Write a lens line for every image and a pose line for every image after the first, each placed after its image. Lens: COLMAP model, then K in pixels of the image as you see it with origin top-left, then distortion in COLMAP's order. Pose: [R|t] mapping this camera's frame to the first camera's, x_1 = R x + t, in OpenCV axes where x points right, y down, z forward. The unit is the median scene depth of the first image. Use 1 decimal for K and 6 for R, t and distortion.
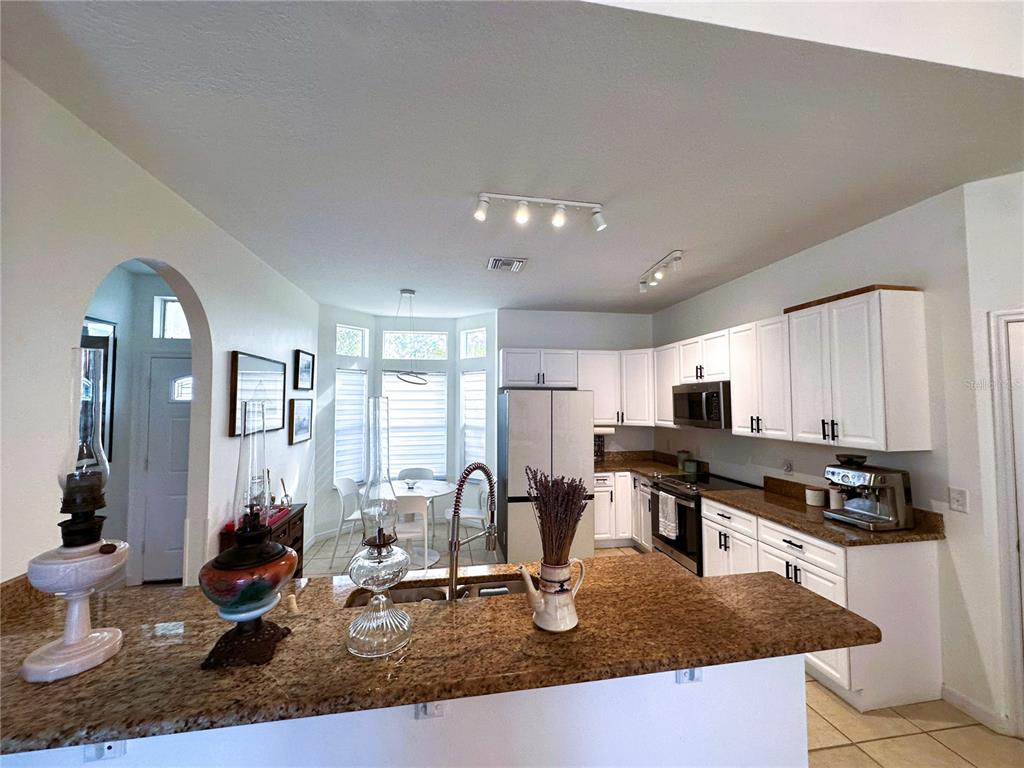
lens RADIAL K [[407.4, 0, 512.1], [0, 407.4, 382.7], [0, 0, 1]] dist [-0.005516, 0.001086]
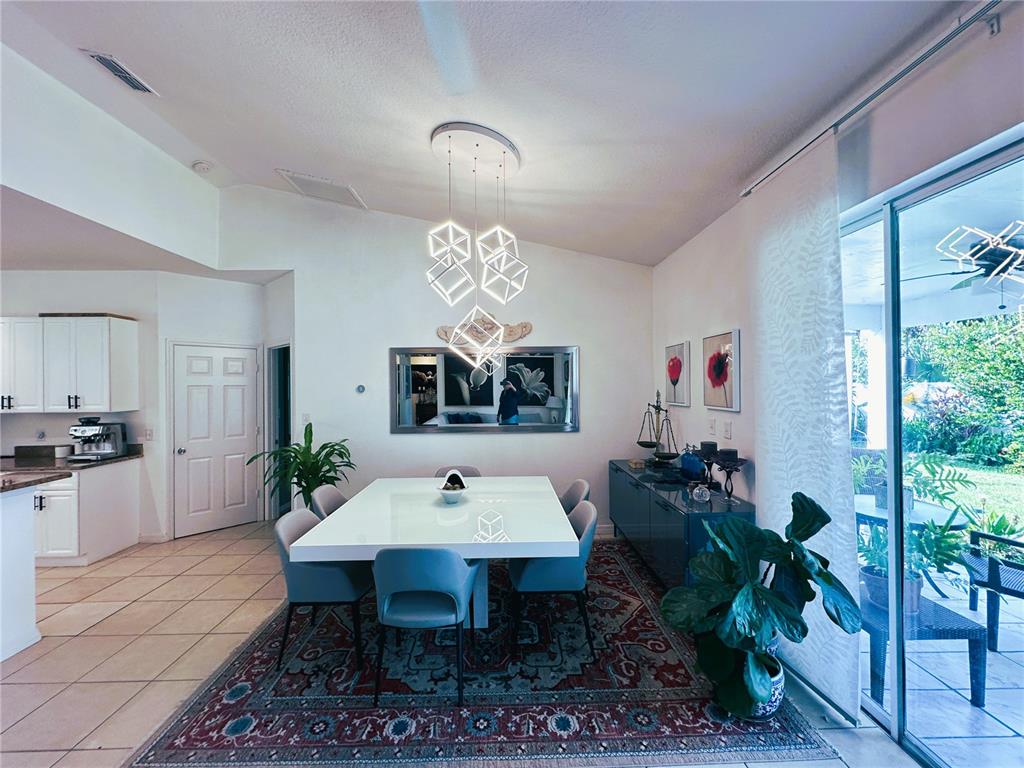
lens RADIAL K [[407.4, 0, 510.1], [0, 407.4, 384.9], [0, 0, 1]] dist [-0.005516, 0.001086]
pose [[0.140099, -0.001557, 0.990136, -0.323344], [-0.038474, 0.999235, 0.007015, -0.013804], [-0.989390, -0.039078, 0.139932, -0.545249]]
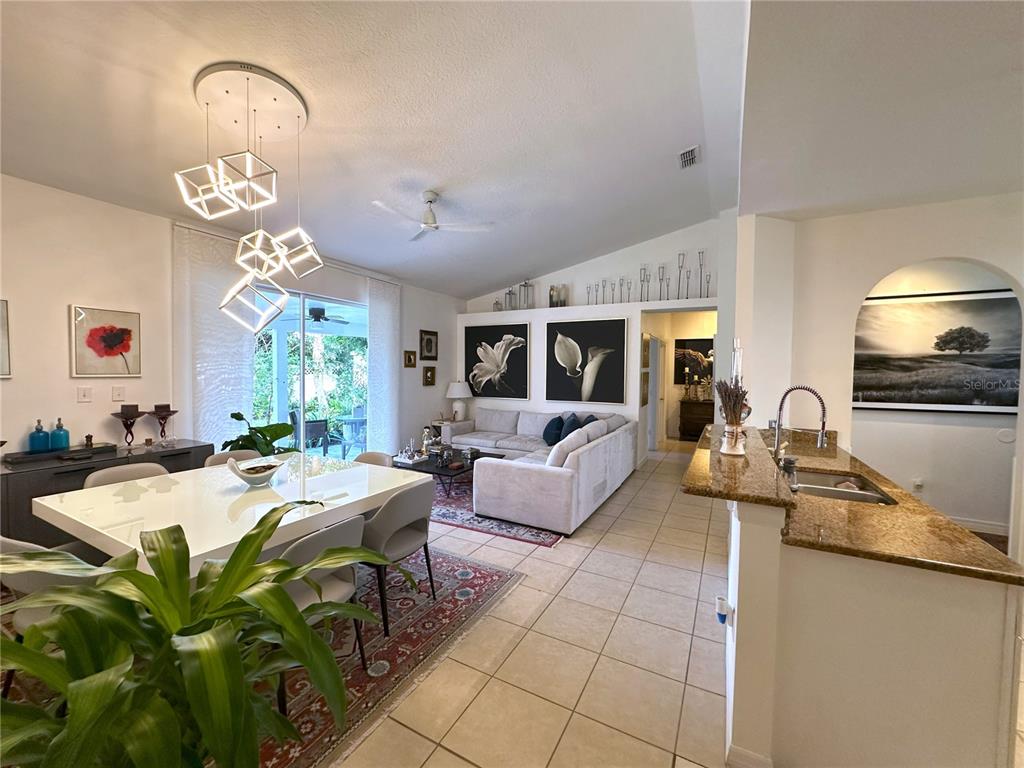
lens RADIAL K [[407.4, 0, 510.9], [0, 407.4, 383.8], [0, 0, 1]] dist [-0.005516, 0.001086]
pose [[-0.608599, 0.020137, -0.793223, 0.679562], [0.024908, 0.999670, 0.006268, 0.055426], [0.793087, -0.015943, -0.608900, 0.387282]]
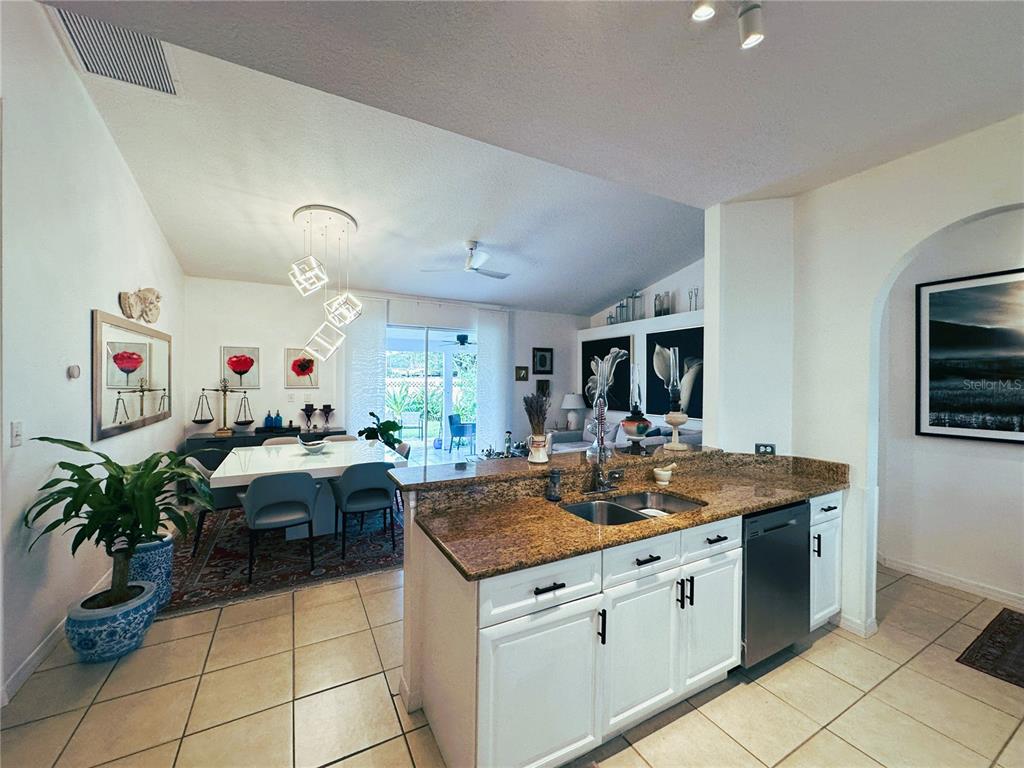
lens RADIAL K [[407.4, 0, 511.2], [0, 407.4, 383.7], [0, 0, 1]] dist [-0.005516, 0.001086]
pose [[-0.945012, -0.002699, -0.327025, 0.271367], [0.009066, 0.999366, -0.034444, 0.069002], [0.326911, -0.035515, -0.944388, 0.859895]]
